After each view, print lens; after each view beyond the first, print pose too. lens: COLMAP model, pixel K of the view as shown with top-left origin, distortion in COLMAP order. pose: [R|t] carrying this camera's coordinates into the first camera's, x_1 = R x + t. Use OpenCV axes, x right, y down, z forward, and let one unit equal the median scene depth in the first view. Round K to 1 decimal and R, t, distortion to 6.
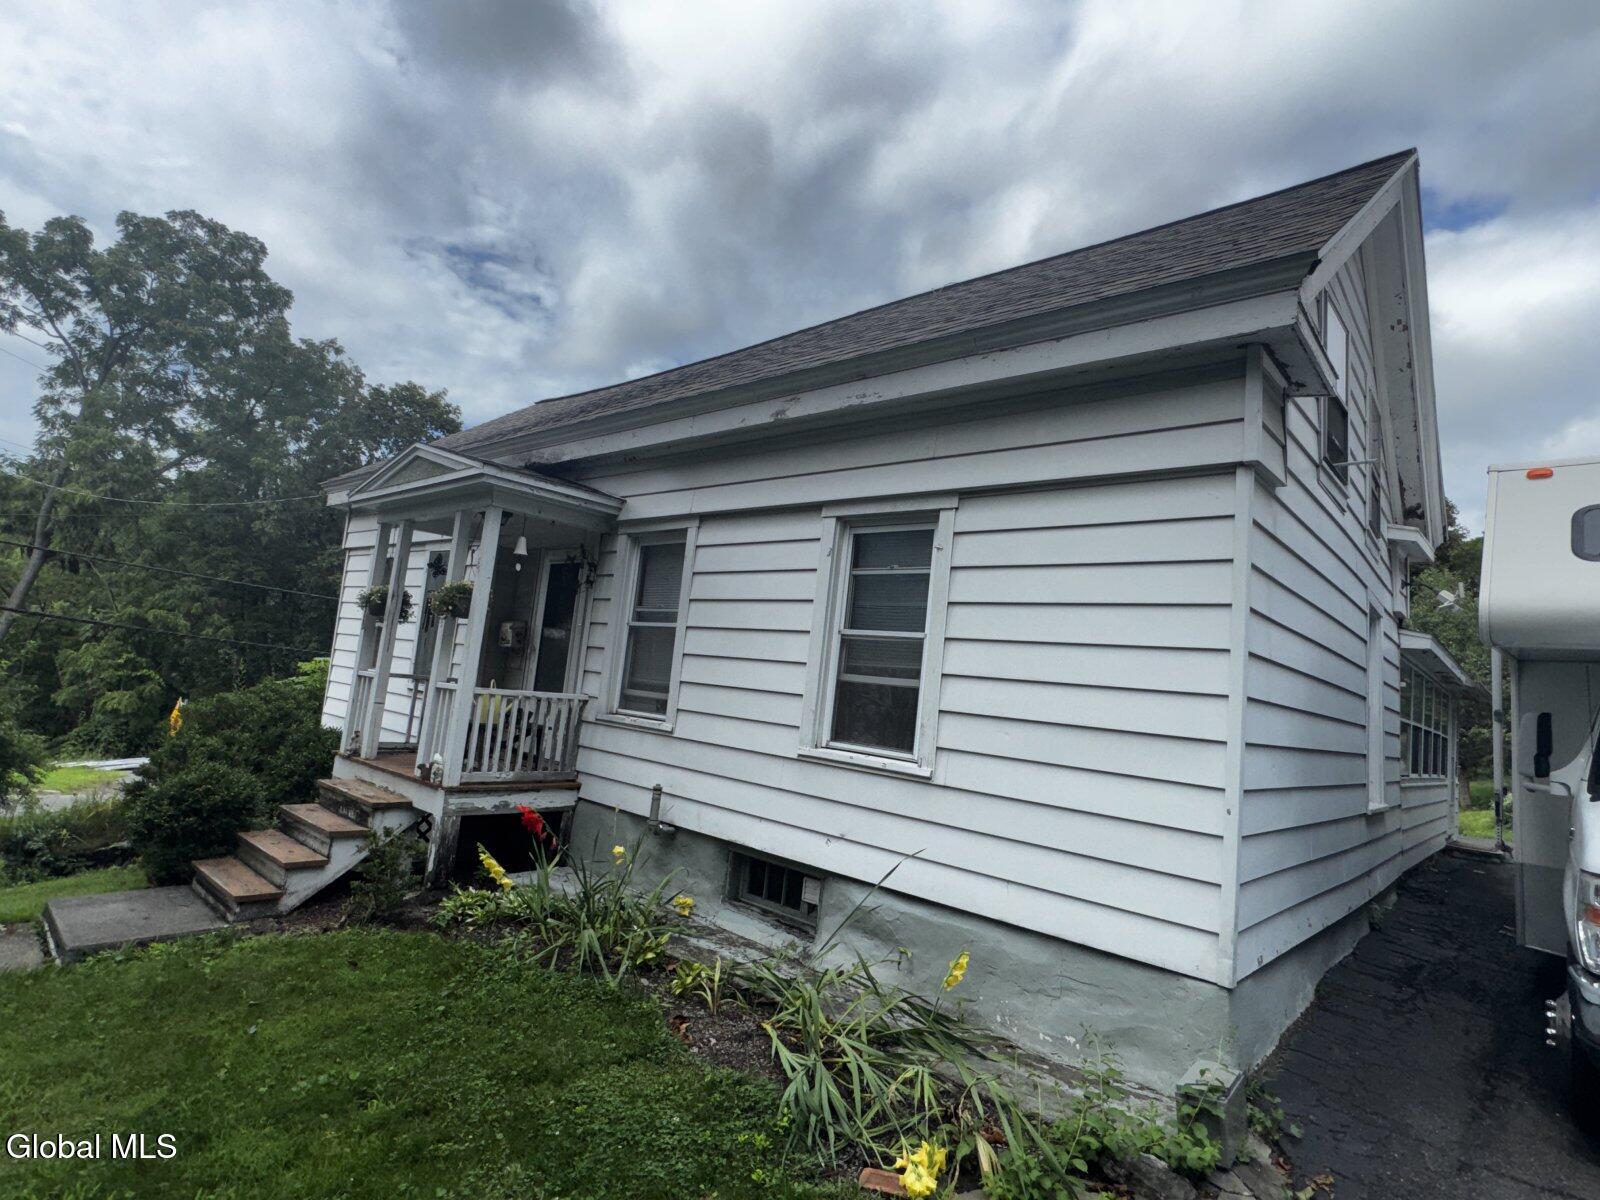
lens RADIAL K [[849.0, 0, 800.2], [0, 849.0, 583.6], [0, 0, 1]] dist [0.003881, -0.001802]
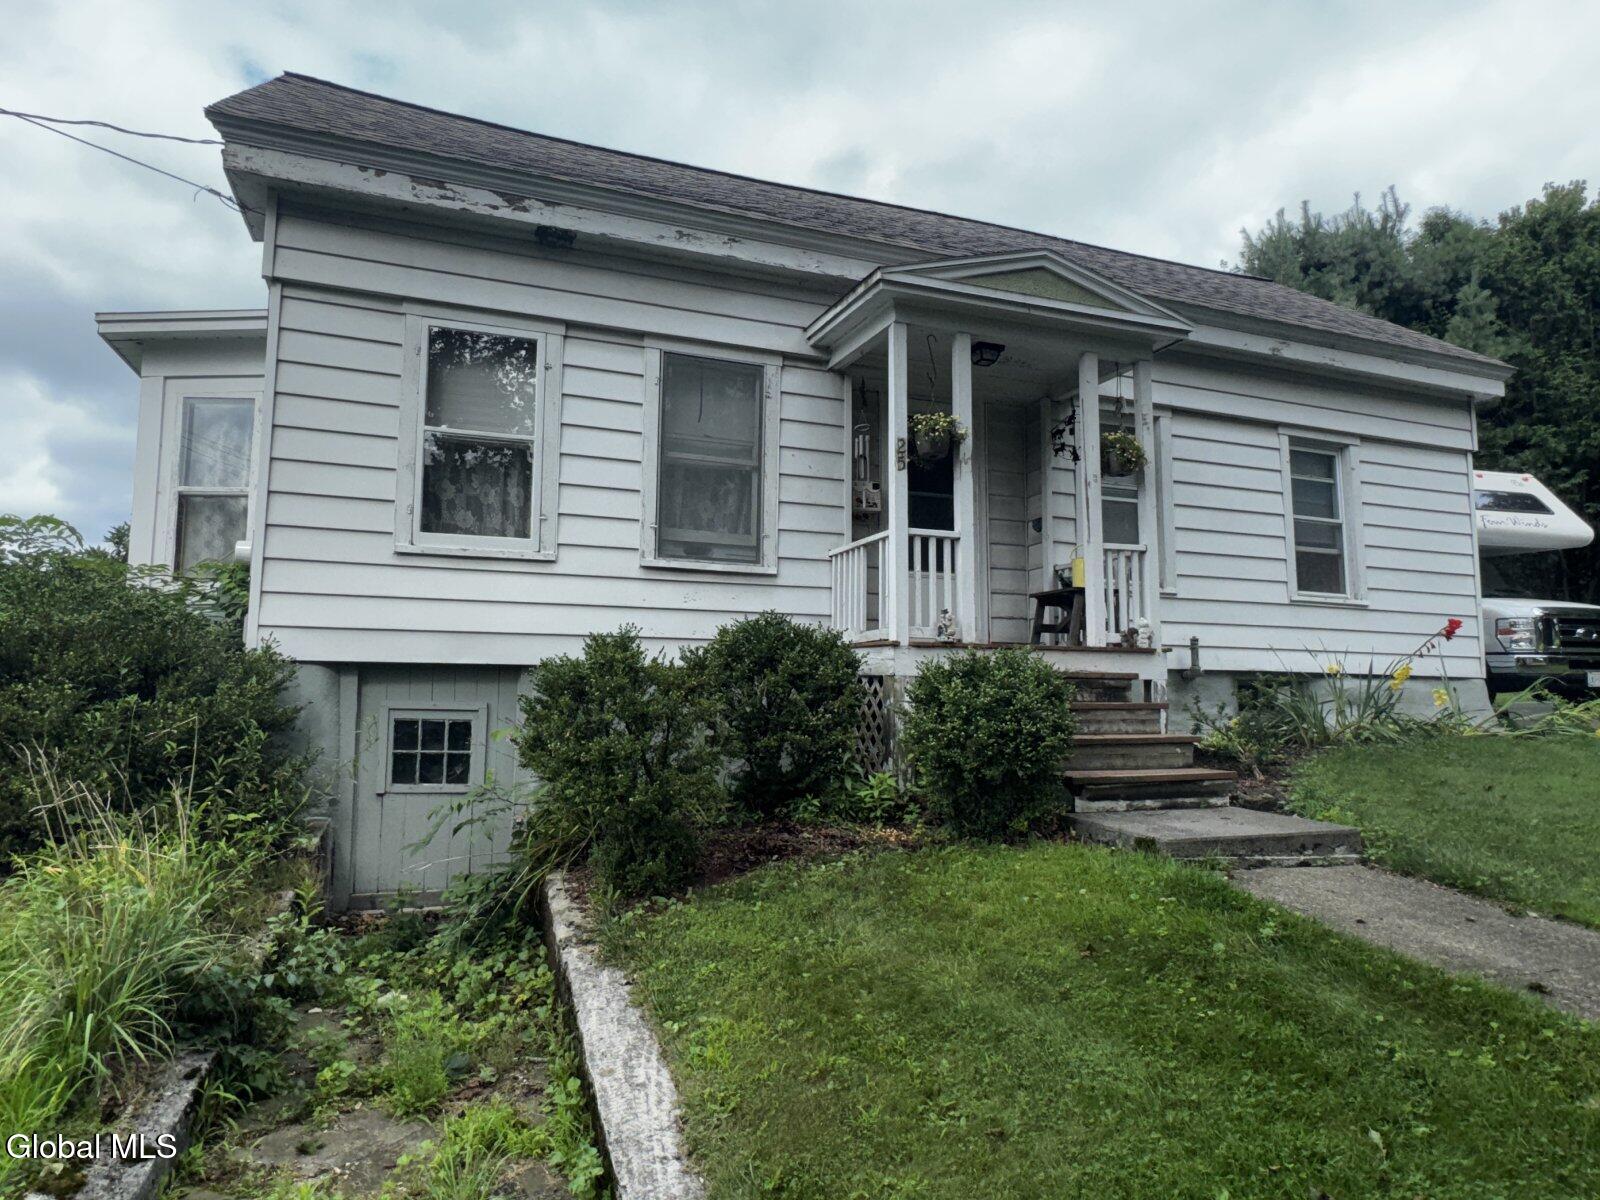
lens RADIAL K [[966.6, 0, 787.2], [0, 966.6, 600.5], [0, 0, 1]] dist [0.006232, 0.000750]
pose [[0.454217, -0.004630, 0.890879, -1.797741], [-0.069983, 0.996711, 0.040861, 0.190597], [-0.888138, -0.080906, 0.452399, 0.998908]]
